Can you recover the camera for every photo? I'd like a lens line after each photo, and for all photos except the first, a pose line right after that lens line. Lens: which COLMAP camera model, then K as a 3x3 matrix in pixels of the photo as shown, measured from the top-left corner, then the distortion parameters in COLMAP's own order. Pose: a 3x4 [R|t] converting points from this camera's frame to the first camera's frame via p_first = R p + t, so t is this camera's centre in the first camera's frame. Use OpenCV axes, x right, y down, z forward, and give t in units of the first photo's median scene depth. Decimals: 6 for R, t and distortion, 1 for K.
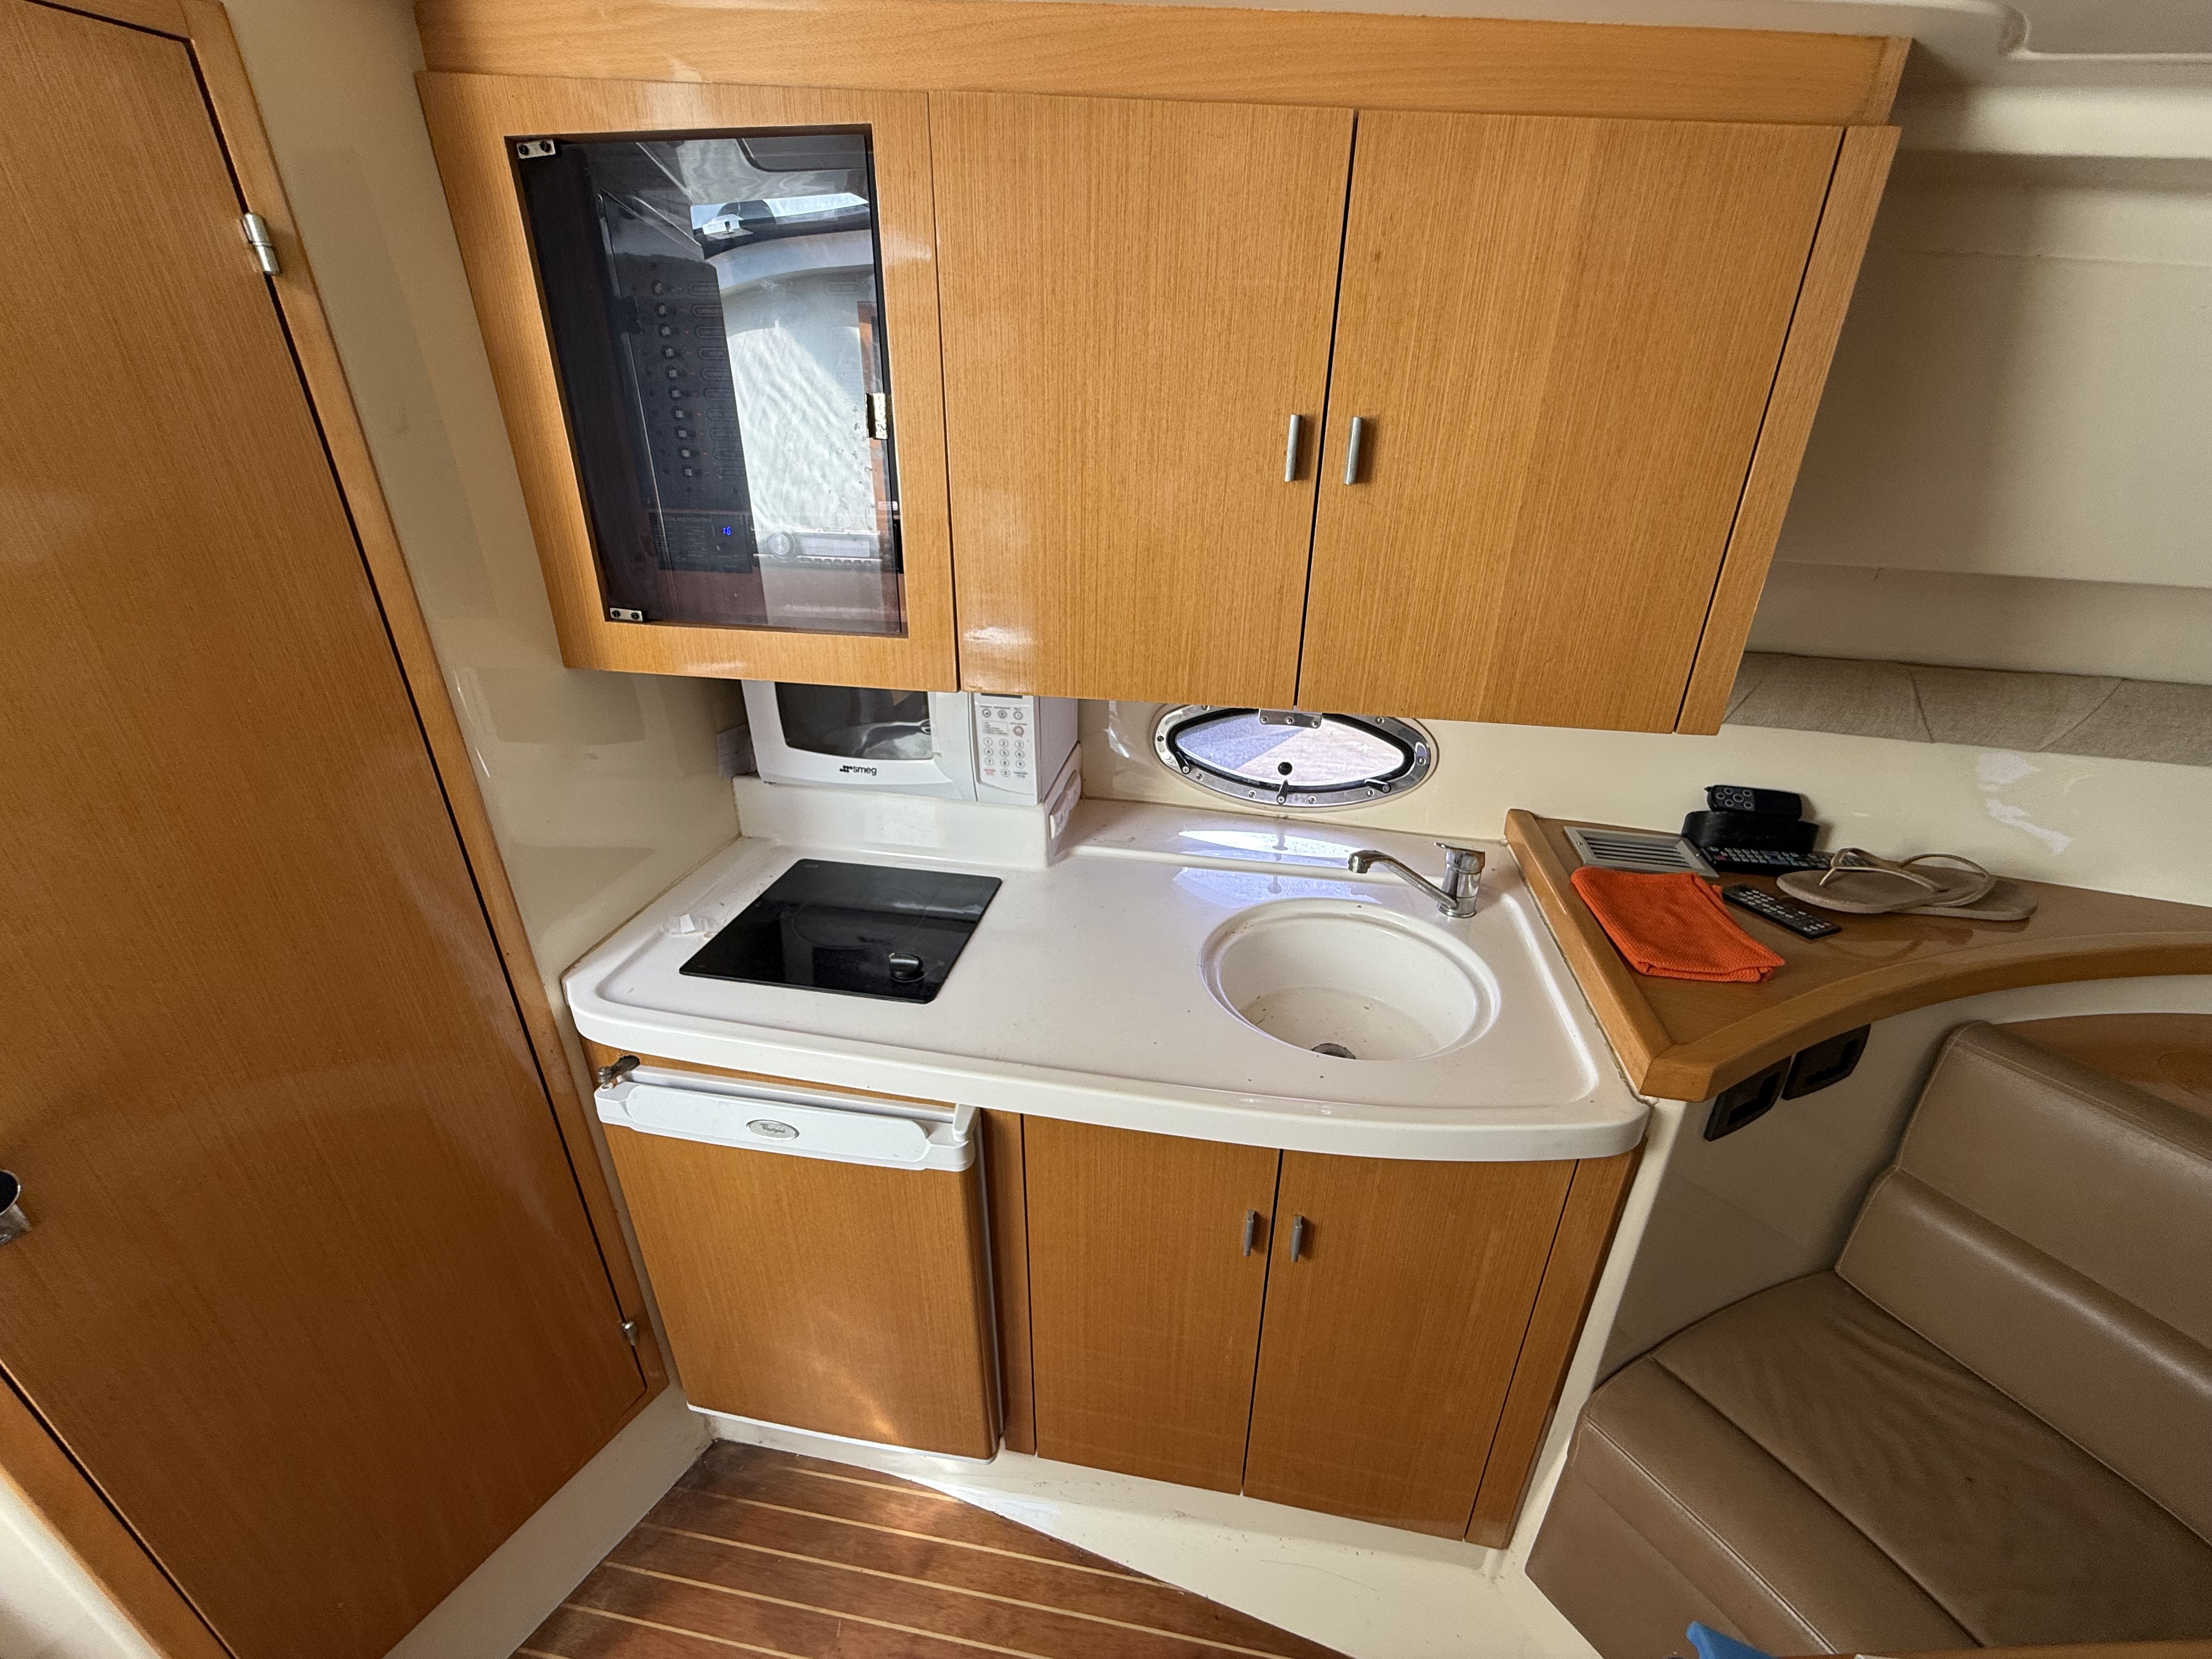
lens RADIAL K [[884.7, 0, 1106.0], [0, 884.7, 829.5], [0, 0, 1]] dist [-0.004923, -0.000188]
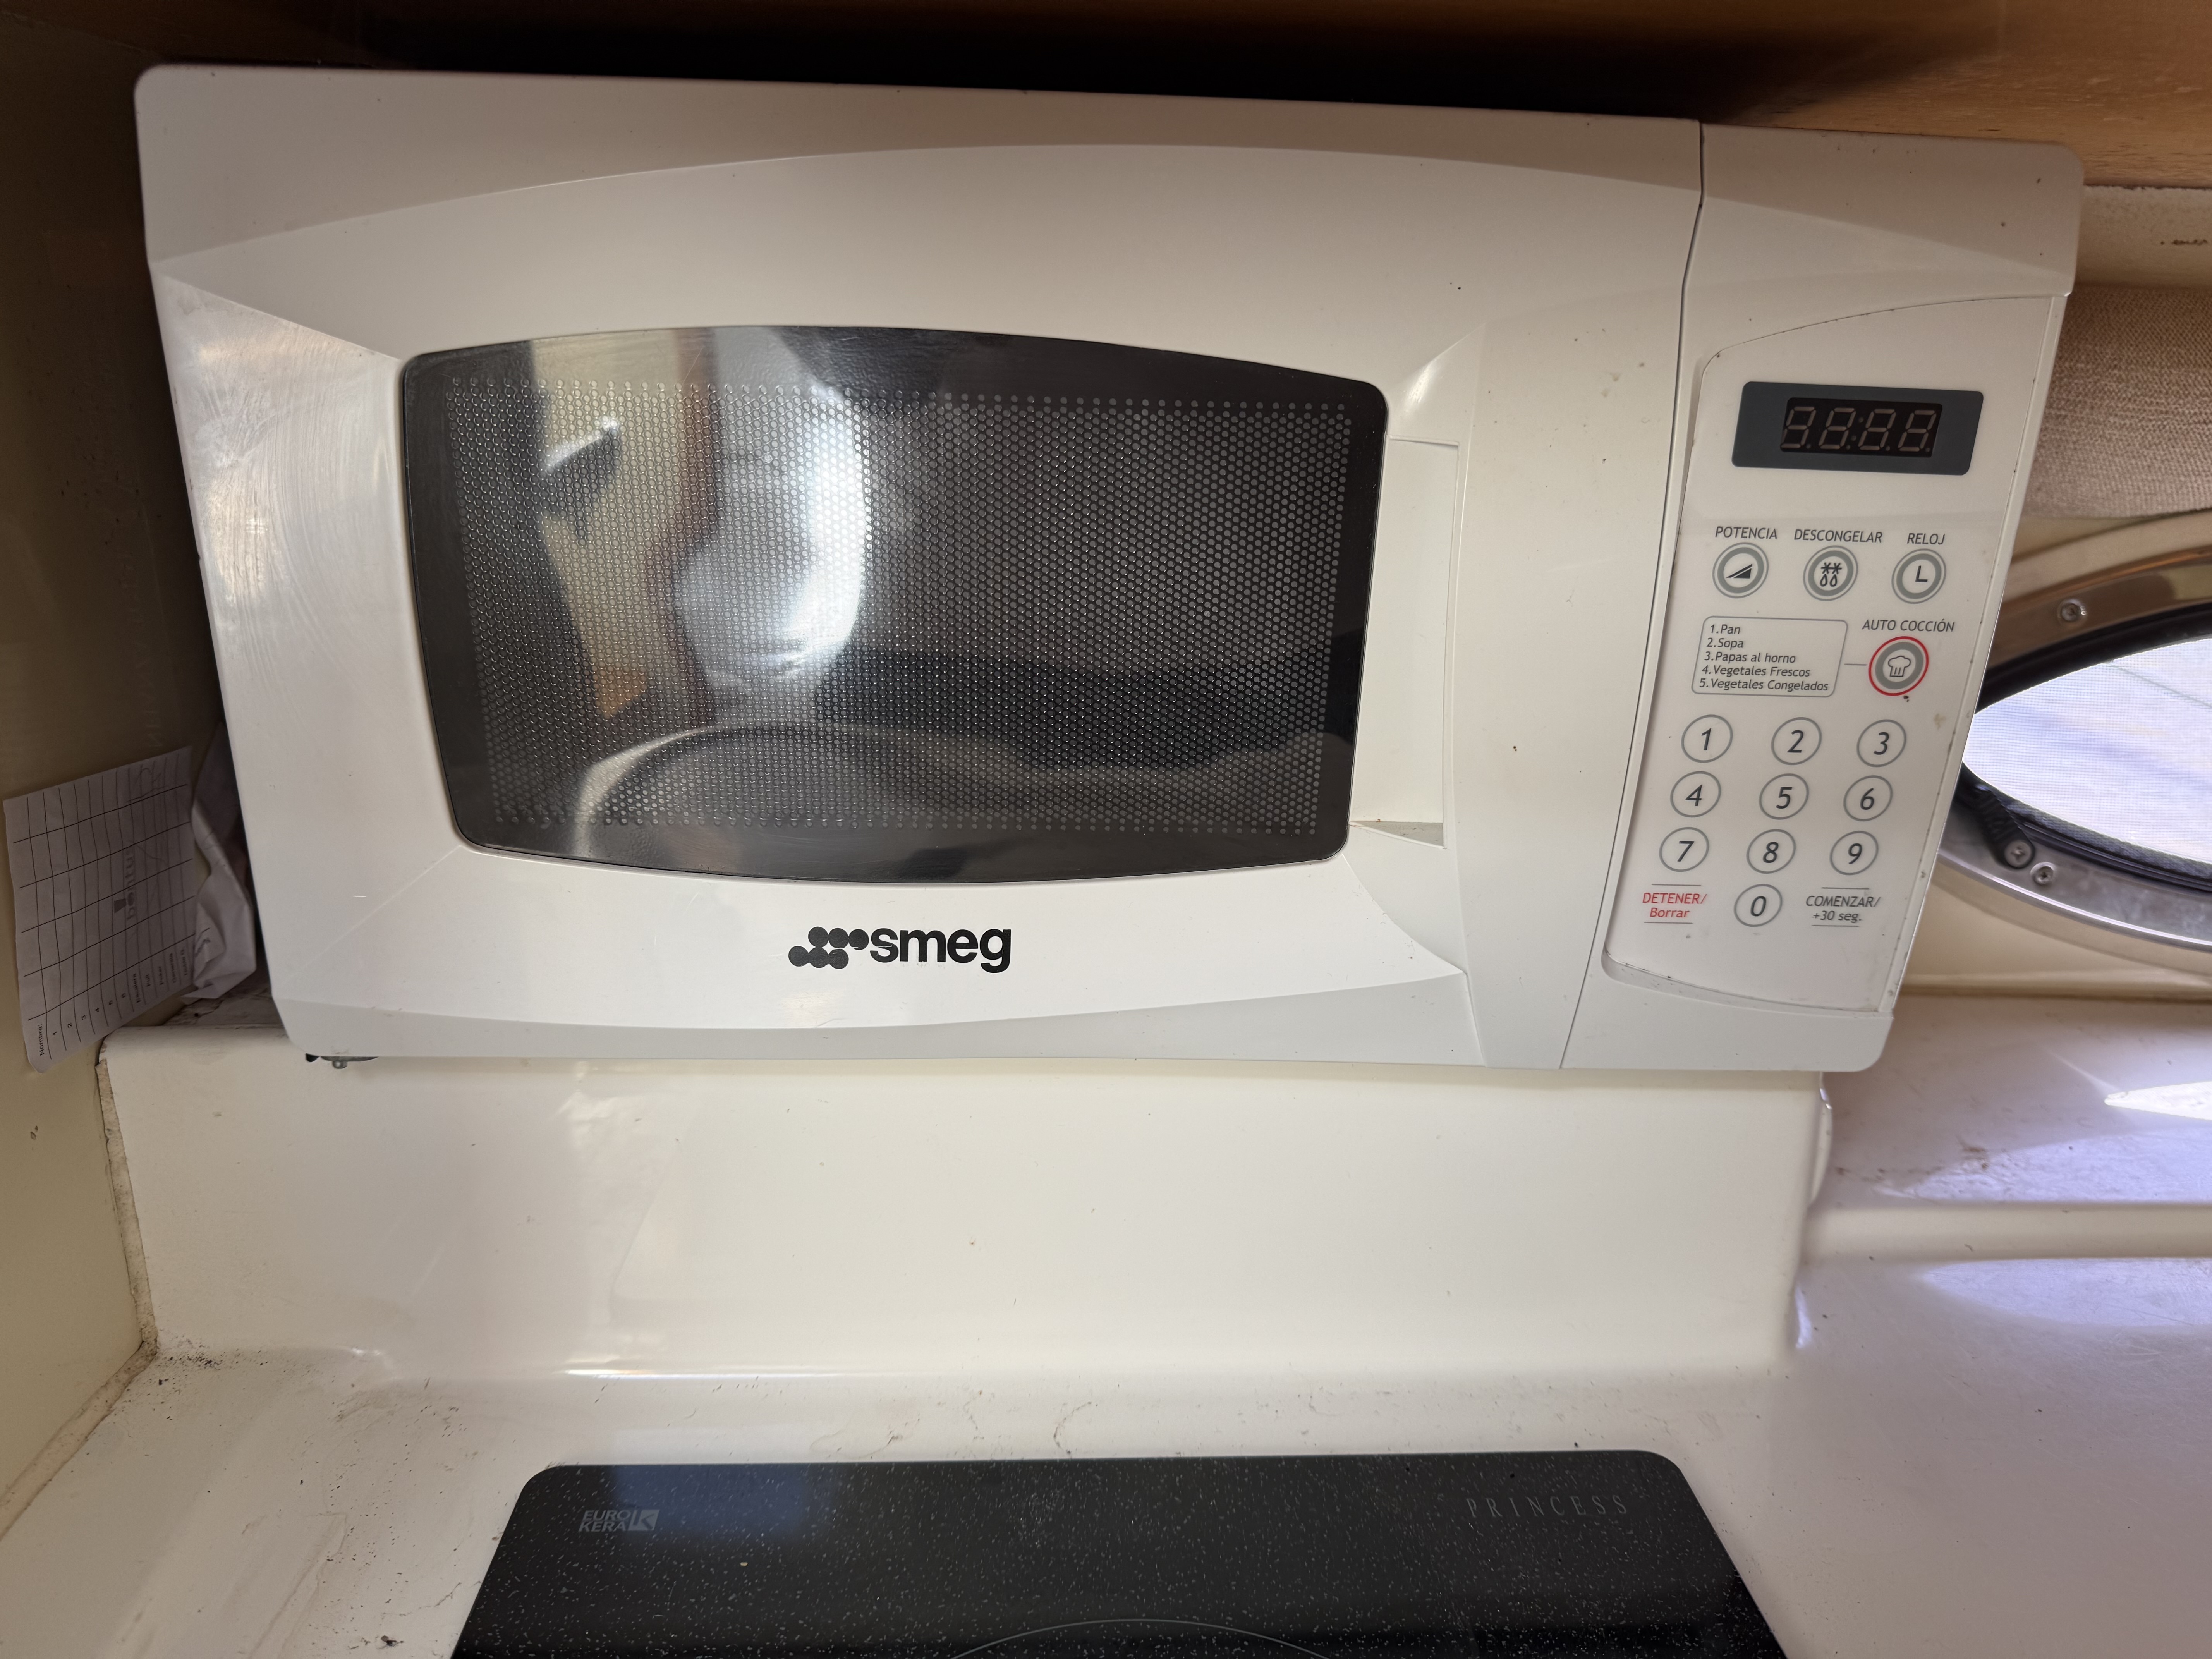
lens RADIAL K [[1548.9, 0, 1098.0], [0, 1548.9, 833.2], [0, 0, 1]] dist [0.097236, -0.168008]
pose [[0.976147, -0.061879, 0.208106, -0.305030], [0.081712, 0.992755, -0.088090, -0.059449], [-0.201147, 0.102993, 0.974131, 0.684338]]
